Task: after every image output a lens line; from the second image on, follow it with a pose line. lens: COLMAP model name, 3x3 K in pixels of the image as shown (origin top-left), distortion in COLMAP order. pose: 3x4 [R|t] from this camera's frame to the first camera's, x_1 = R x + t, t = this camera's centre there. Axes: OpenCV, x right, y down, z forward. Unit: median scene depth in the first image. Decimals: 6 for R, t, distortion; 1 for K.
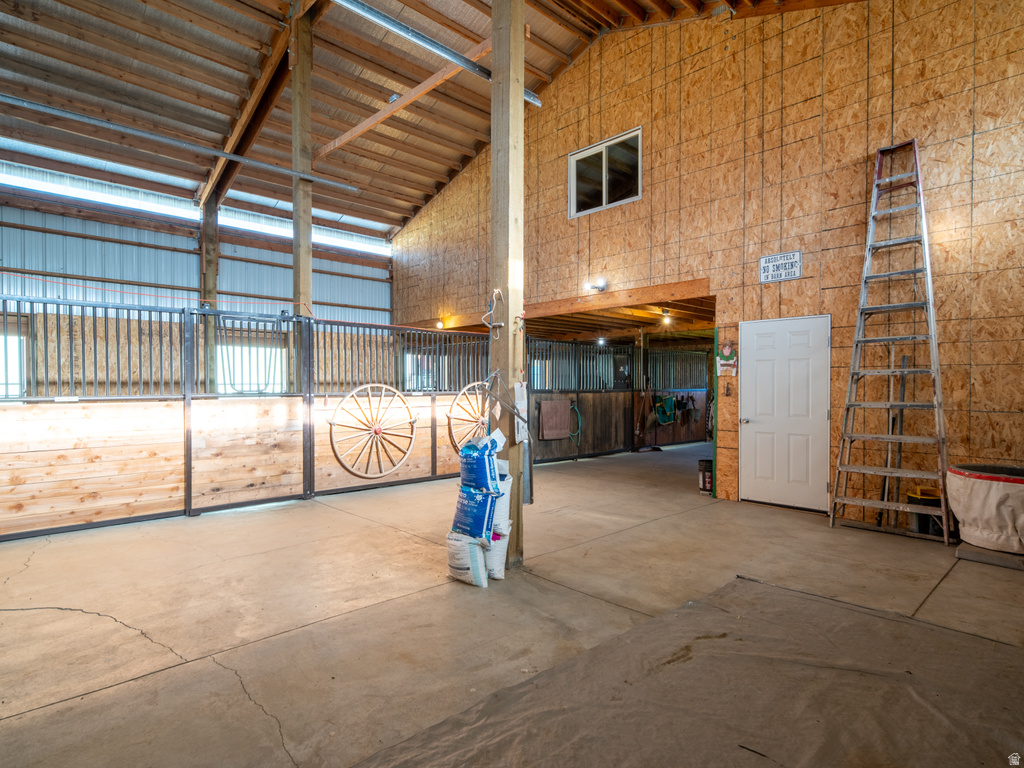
lens RADIAL K [[561.9, 0, 513.1], [0, 561.9, 391.9], [0, 0, 1]] dist [0.011516, -0.002185]
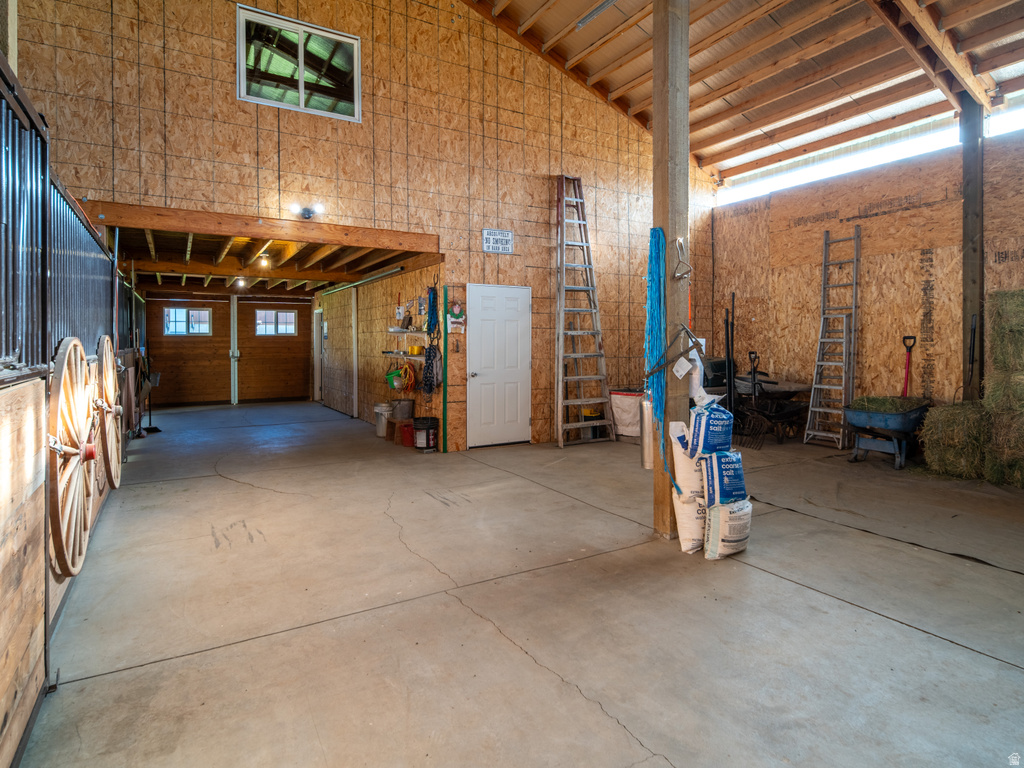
lens RADIAL K [[561.9, 0, 519.8], [0, 561.9, 341.8], [0, 0, 1]] dist [0.011516, -0.002185]
pose [[0.228240, 0.000755, 0.973605, -0.625714], [0.014071, 0.999893, -0.004074, -0.006234], [-0.973503, 0.014629, 0.228205, 0.659384]]
